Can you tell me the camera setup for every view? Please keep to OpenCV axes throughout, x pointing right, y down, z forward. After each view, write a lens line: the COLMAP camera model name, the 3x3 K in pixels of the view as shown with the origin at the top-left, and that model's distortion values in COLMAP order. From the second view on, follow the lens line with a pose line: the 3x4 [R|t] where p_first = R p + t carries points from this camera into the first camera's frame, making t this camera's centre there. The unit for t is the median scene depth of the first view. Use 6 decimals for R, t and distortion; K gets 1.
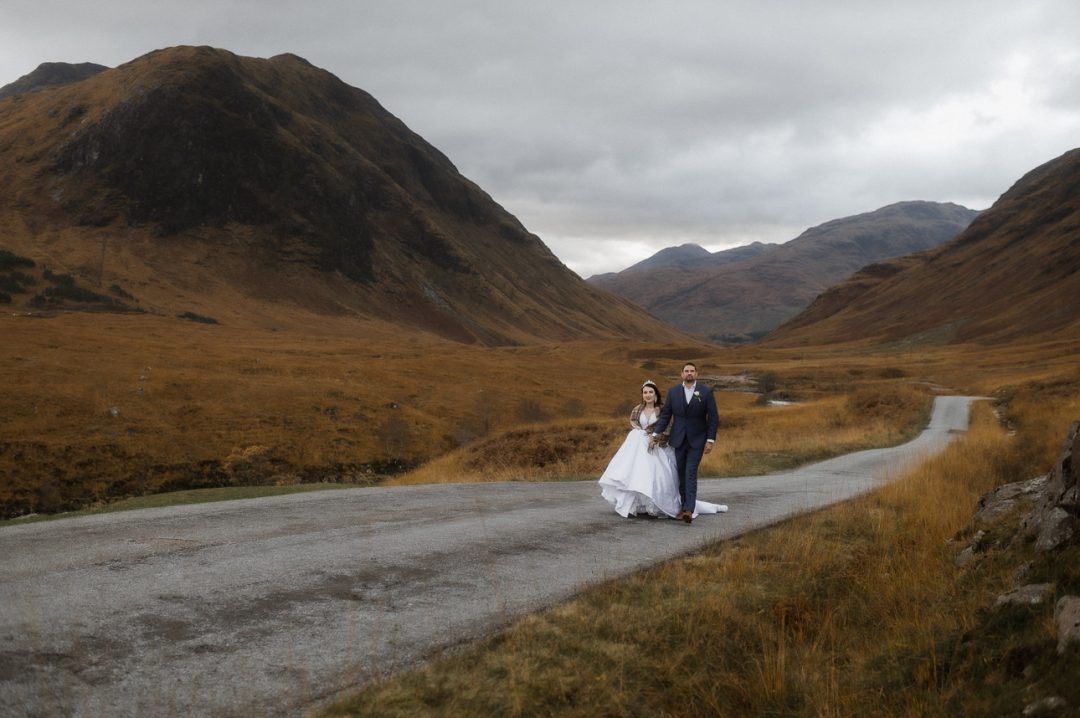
lens RADIAL K [[1180.4, 0, 540.0], [0, 1180.4, 359.0], [0, 0, 1]] dist [-0.010398, -0.025114]
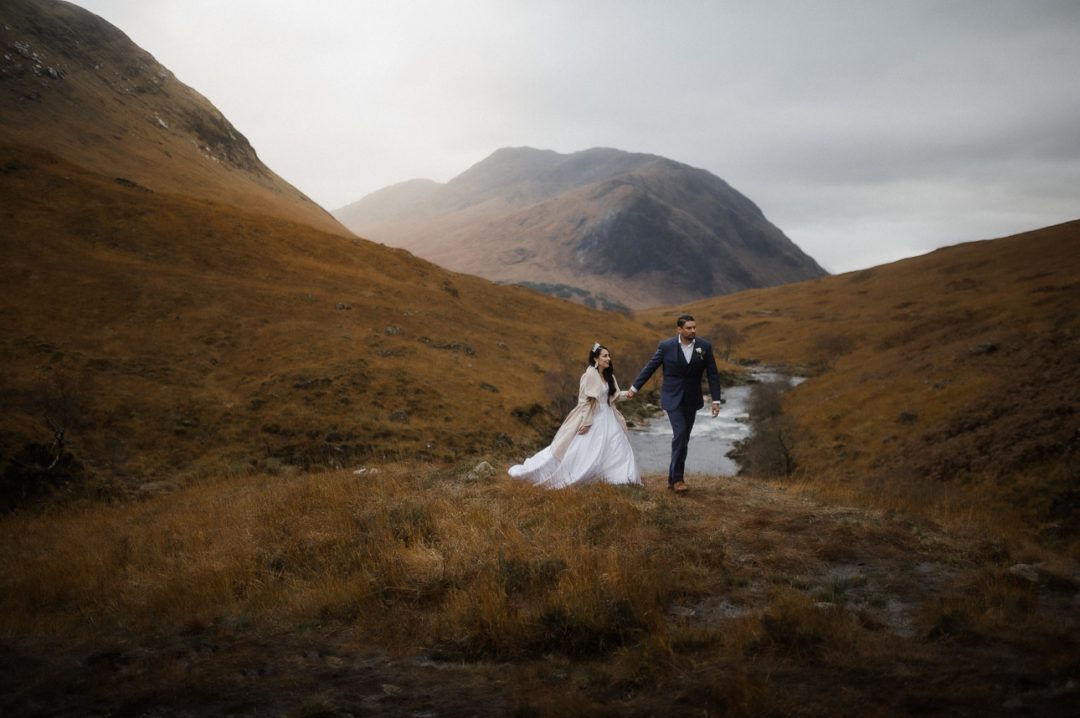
lens RADIAL K [[1180.4, 0, 540.0], [0, 1180.4, 359.0], [0, 0, 1]] dist [-0.010398, -0.025114]
pose [[0.964383, 0.016366, -0.264005, 0.131389], [-0.014312, 0.999851, 0.009700, 0.035520], [0.264124, -0.005576, 0.964473, -1.231544]]
